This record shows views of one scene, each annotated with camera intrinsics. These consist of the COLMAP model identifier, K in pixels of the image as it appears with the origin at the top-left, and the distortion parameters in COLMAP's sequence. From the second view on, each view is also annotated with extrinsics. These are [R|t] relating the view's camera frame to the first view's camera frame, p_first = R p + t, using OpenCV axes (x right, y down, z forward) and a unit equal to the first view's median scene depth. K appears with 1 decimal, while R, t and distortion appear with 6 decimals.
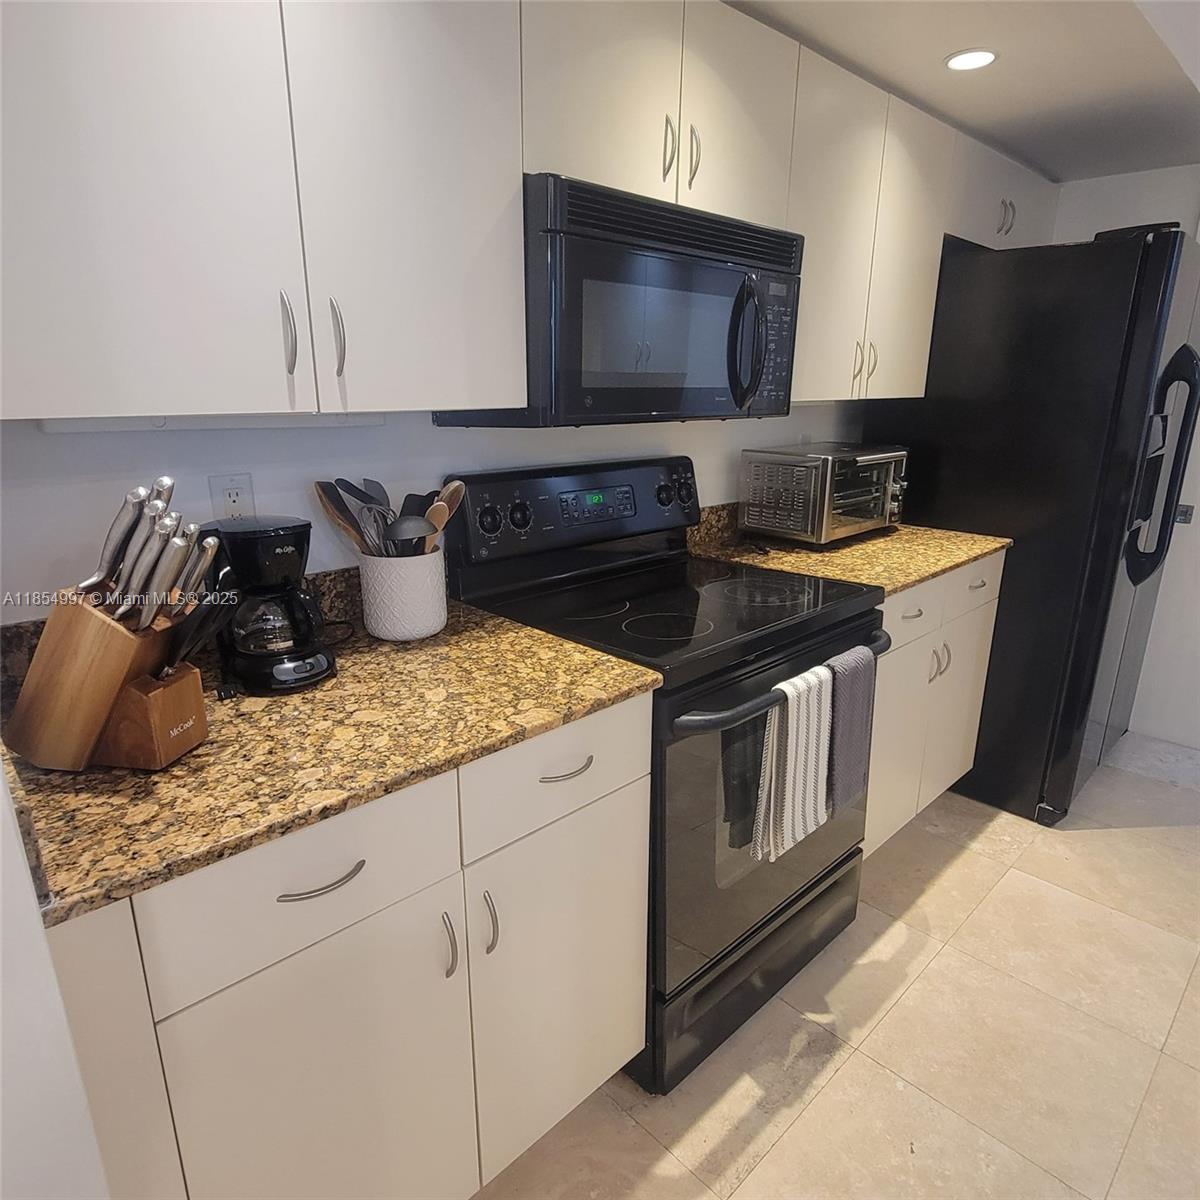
lens RADIAL K [[764.4, 0, 600.0], [0, 764.4, 600.0], [0, 0, 1]] dist [-0.003150, -0.003121]
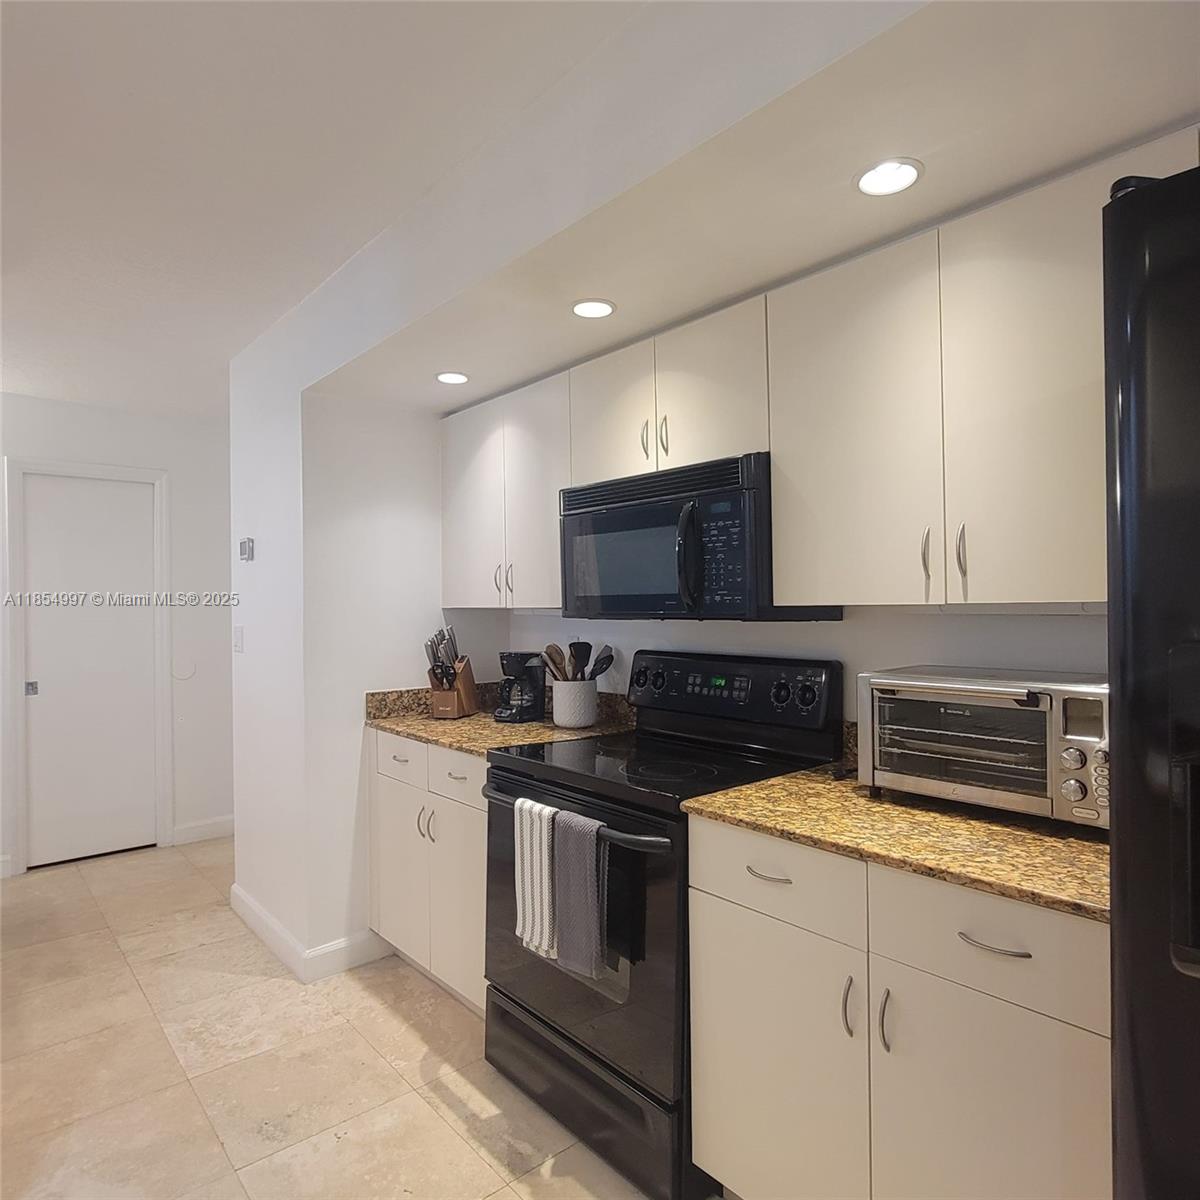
lens RADIAL K [[764.4, 0, 600.0], [0, 764.4, 600.0], [0, 0, 1]] dist [-0.003150, -0.003121]
pose [[-0.062646, -0.013531, -0.997944, 1.591388], [-0.263330, 0.964700, 0.003451, -0.275230], [0.962670, 0.263005, -0.063997, 1.101579]]
